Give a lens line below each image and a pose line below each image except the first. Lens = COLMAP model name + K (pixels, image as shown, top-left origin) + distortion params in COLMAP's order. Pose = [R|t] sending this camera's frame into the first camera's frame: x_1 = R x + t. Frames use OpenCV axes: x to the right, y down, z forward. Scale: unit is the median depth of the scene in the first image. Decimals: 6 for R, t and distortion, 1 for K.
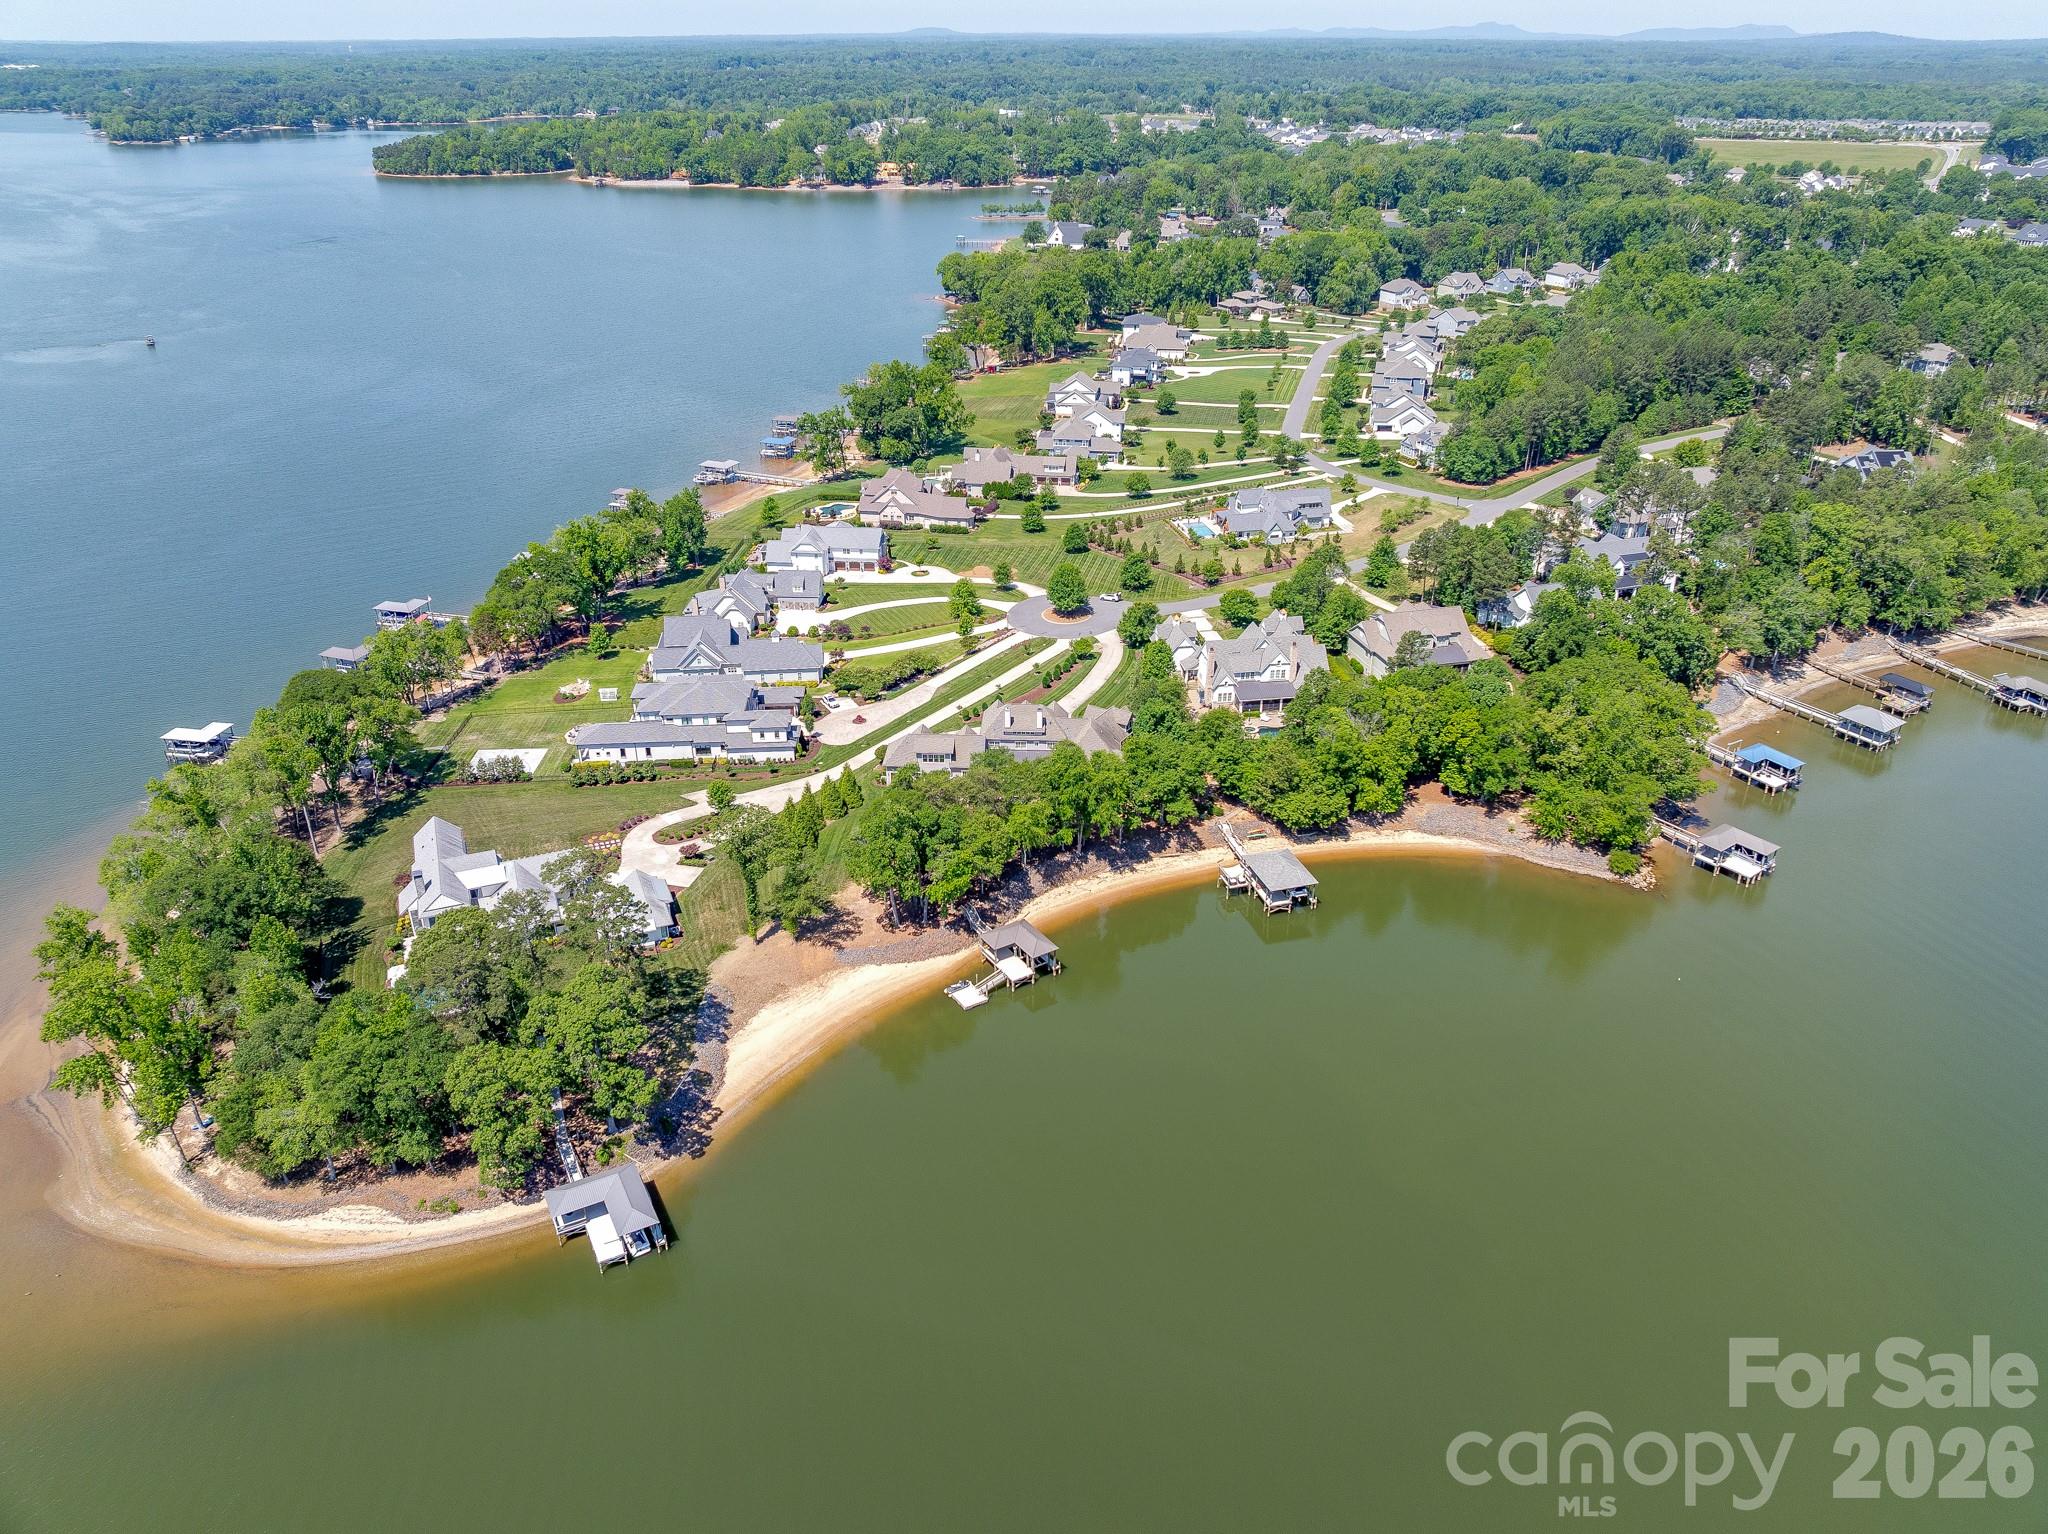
lens RADIAL K [[1431.8, 0, 1030.0], [0, 1431.8, 757.3], [0, 0, 1]] dist [-0.035459, -0.002322]
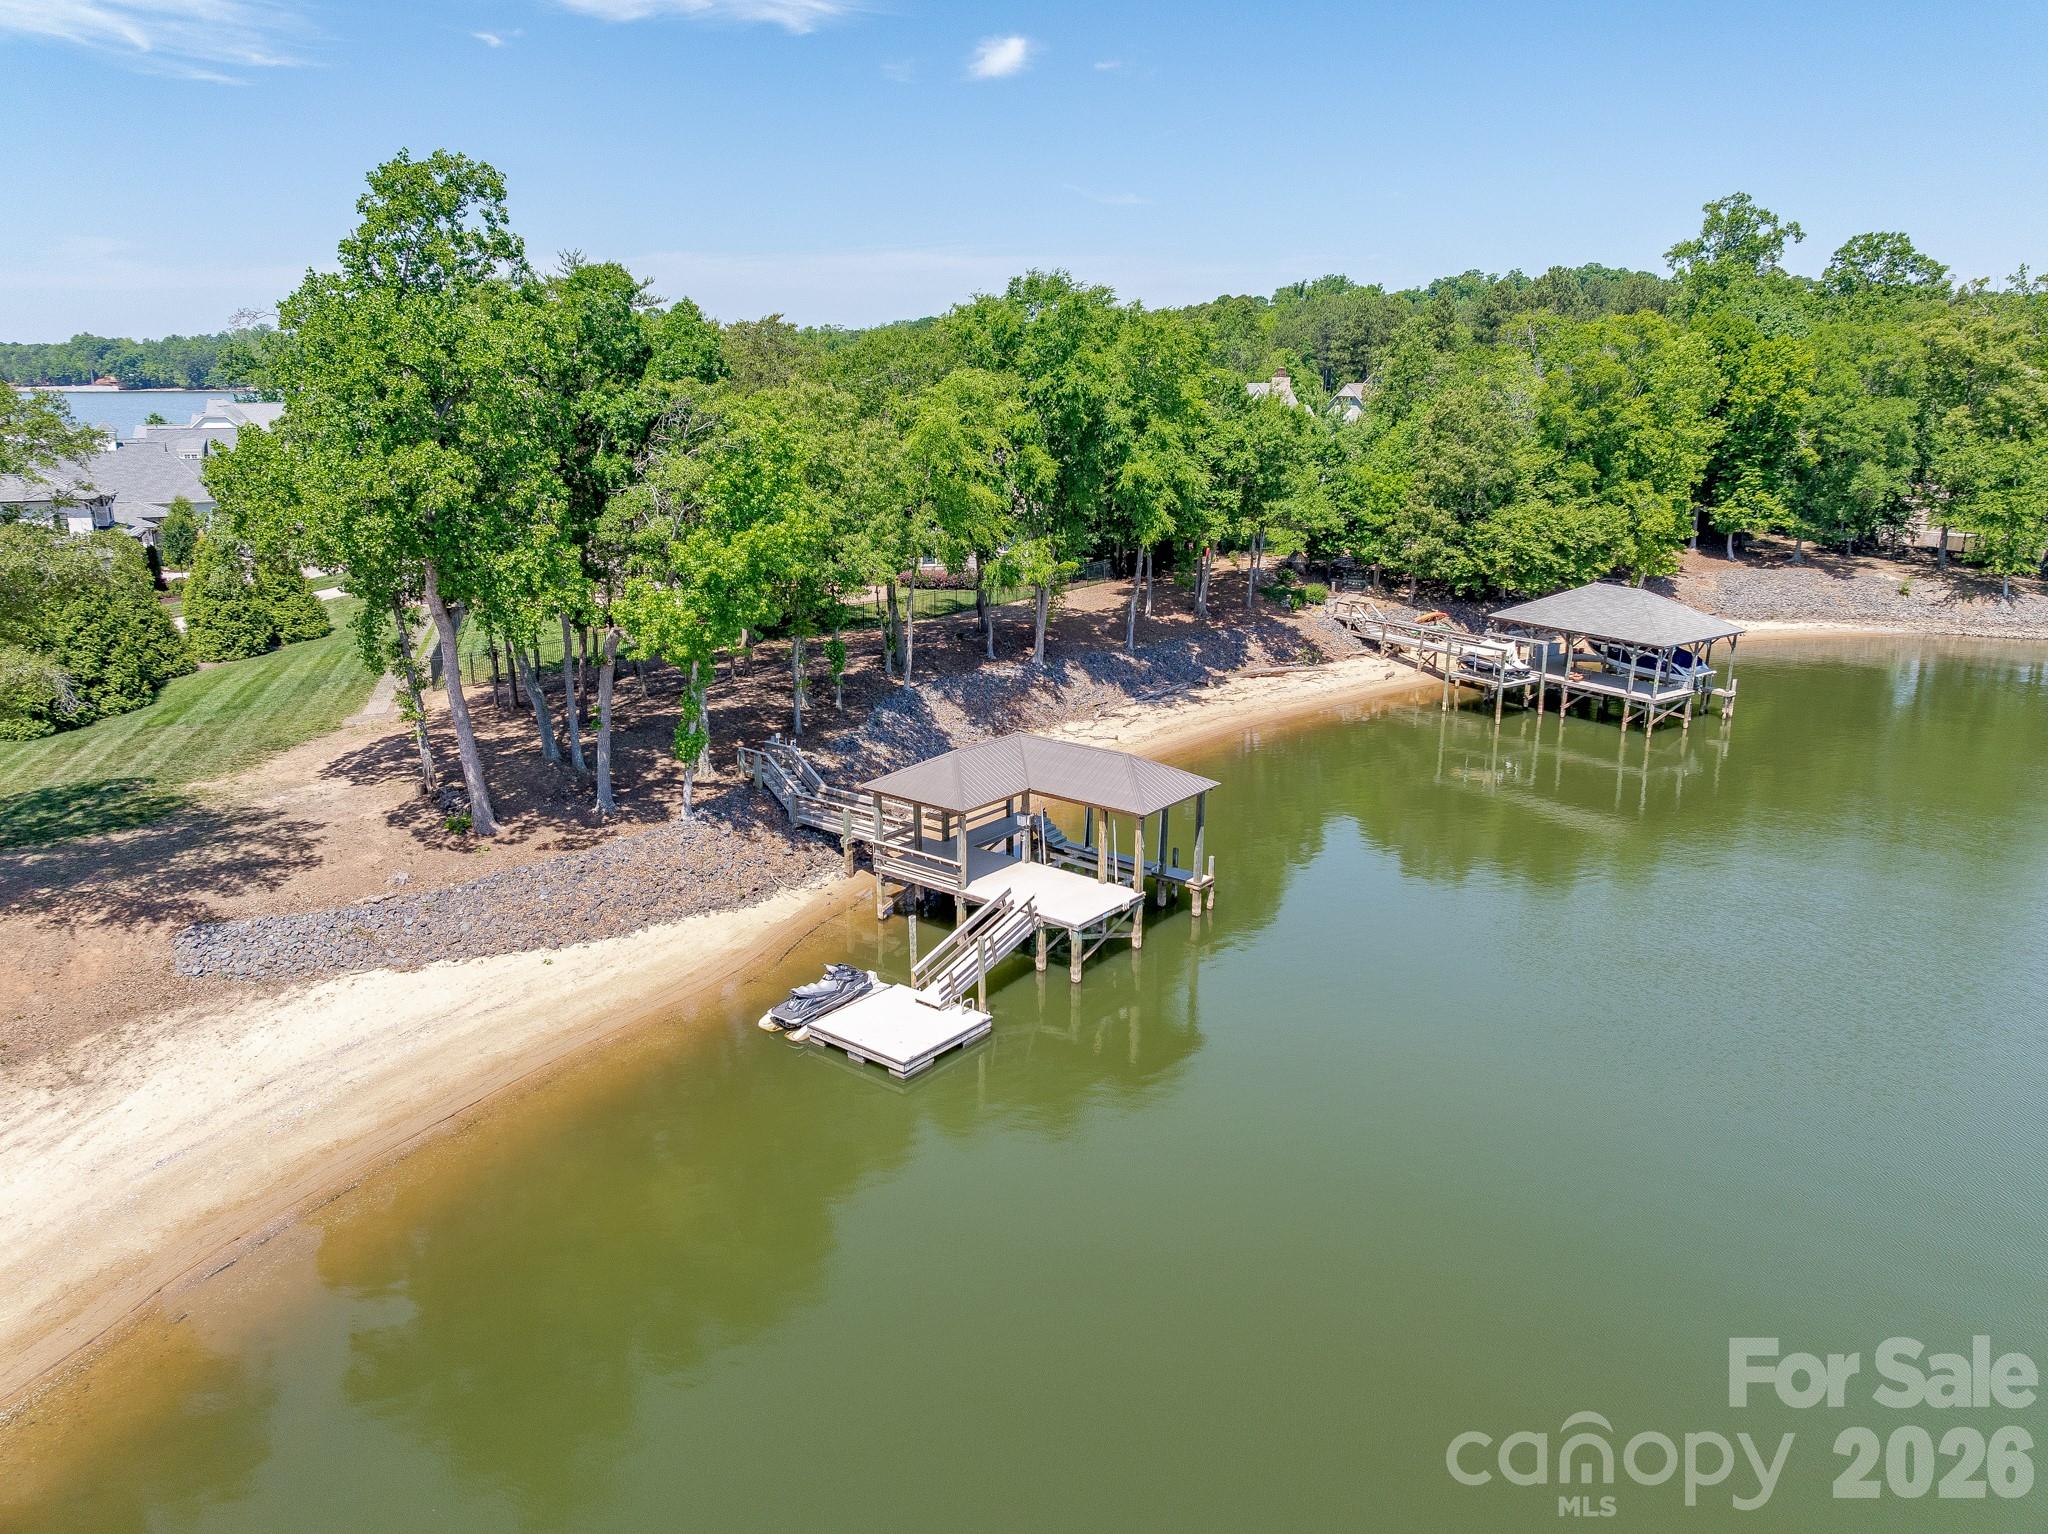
lens RADIAL K [[1431.8, 0, 1030.0], [0, 1431.8, 757.3], [0, 0, 1]] dist [-0.035459, -0.002322]
pose [[0.945922, -0.086403, 0.312676, -0.073581], [0.149560, 0.971481, -0.184002, 0.148775], [-0.287861, 0.220815, 0.931867, 0.693084]]
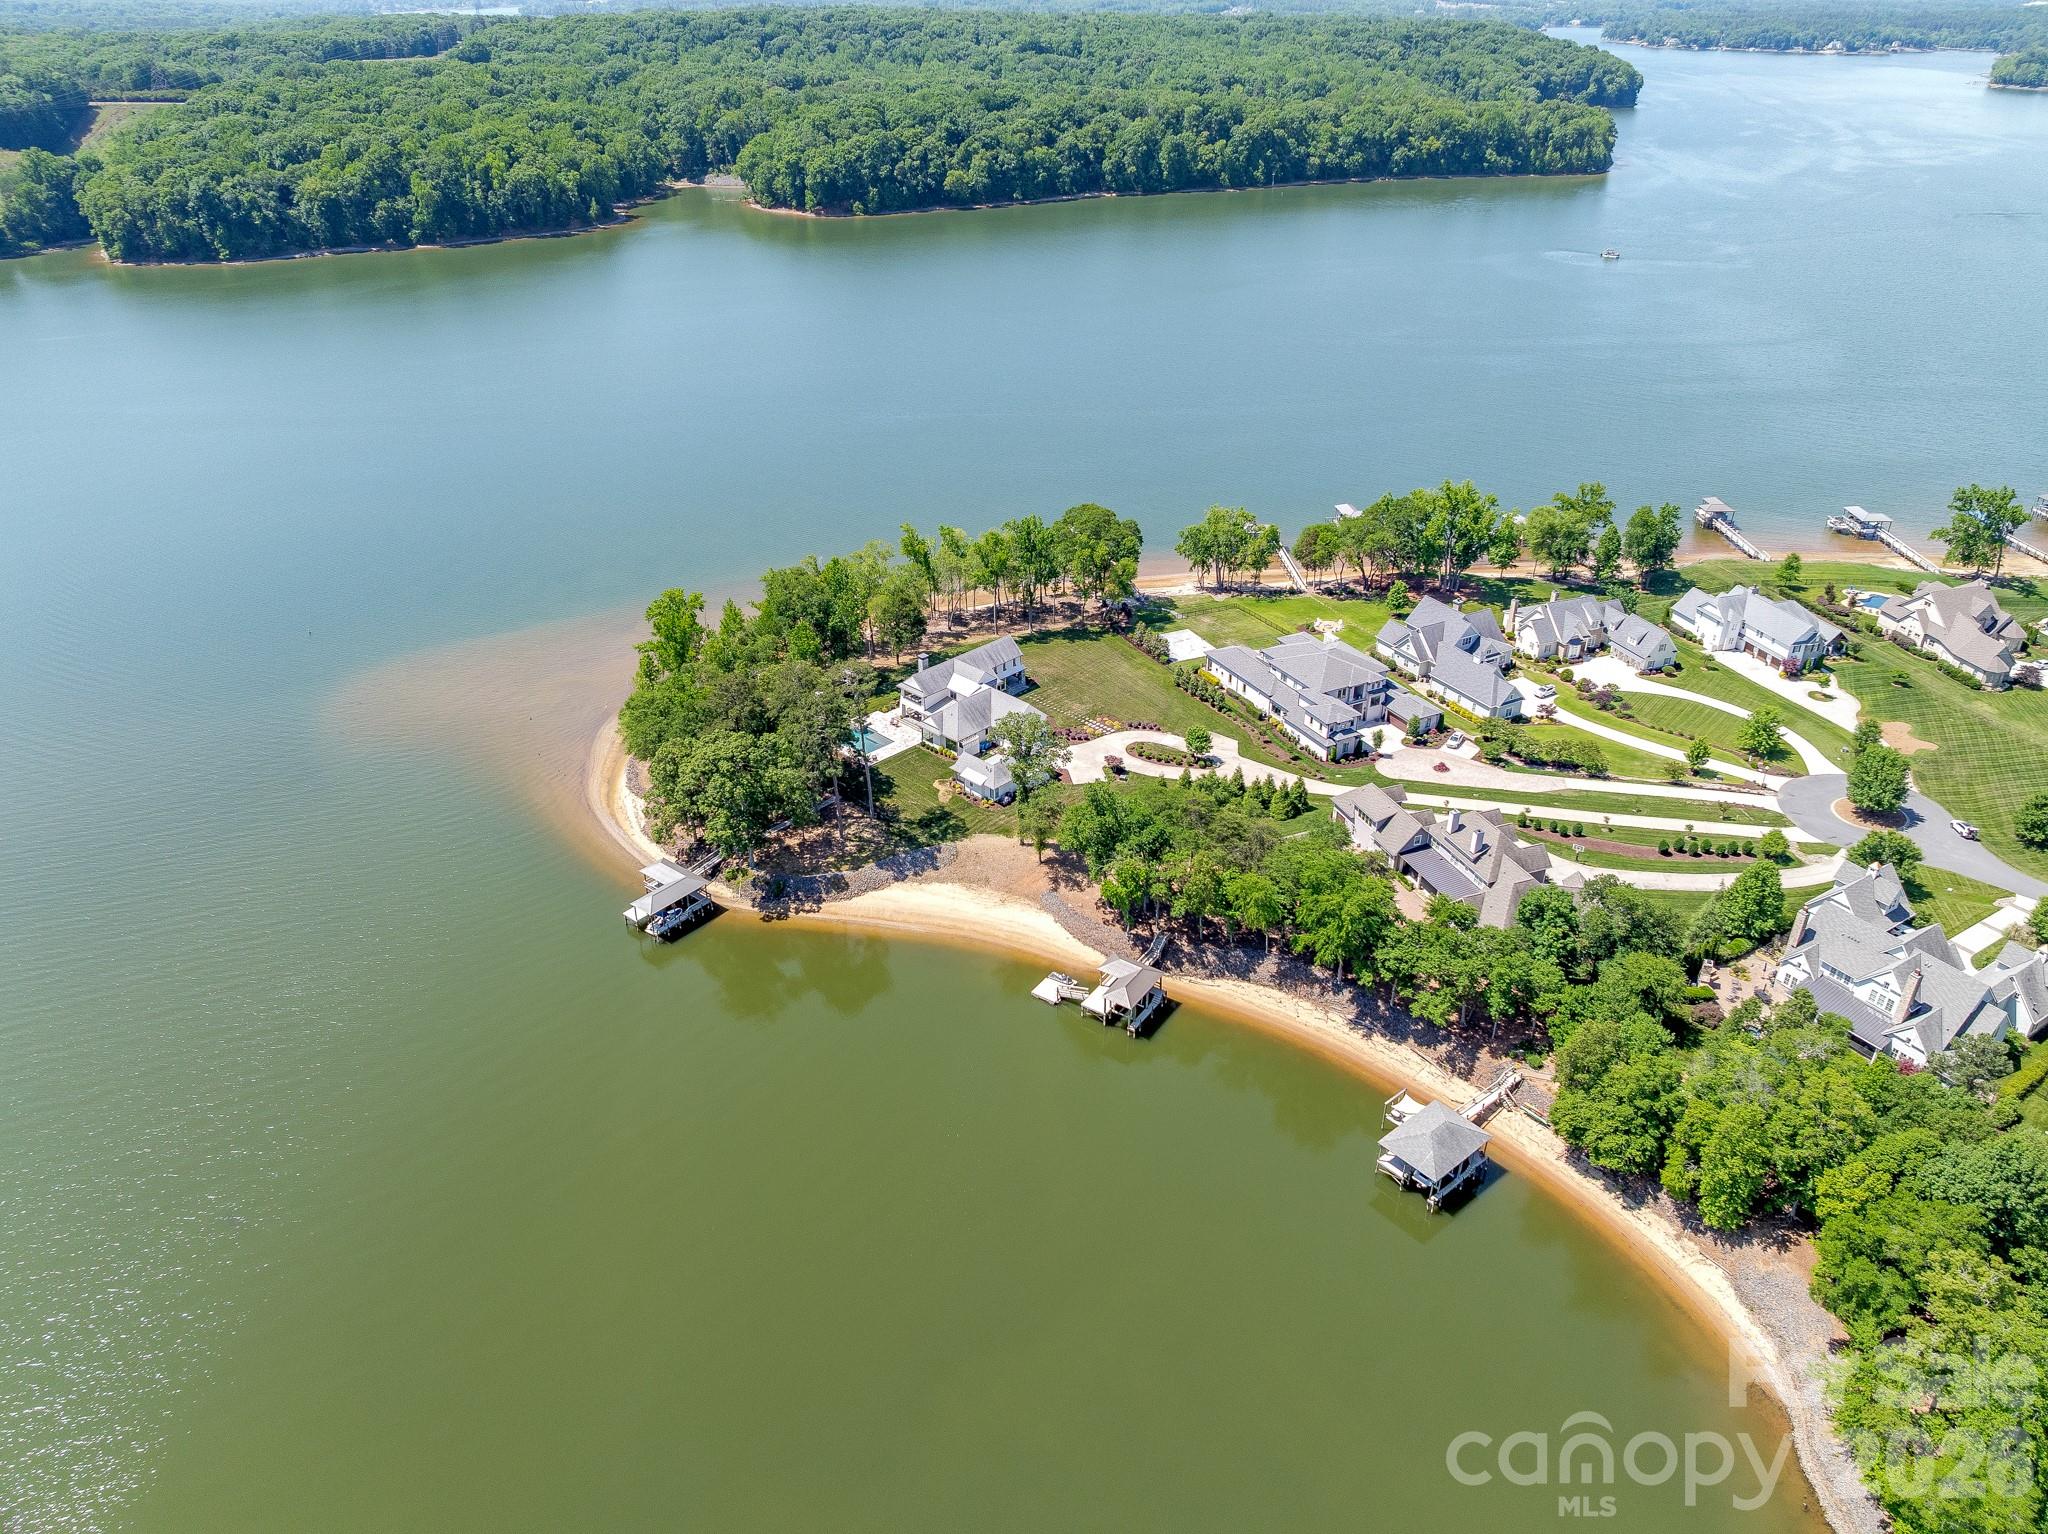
lens RADIAL K [[1431.8, 0, 1030.0], [0, 1431.8, 757.3], [0, 0, 1]] dist [-0.035459, -0.002322]
pose [[0.389016, 0.443515, -0.807441, 0.571389], [-0.417197, 0.866266, 0.274826, -0.195984], [0.821349, 0.229950, 0.522024, 0.392507]]
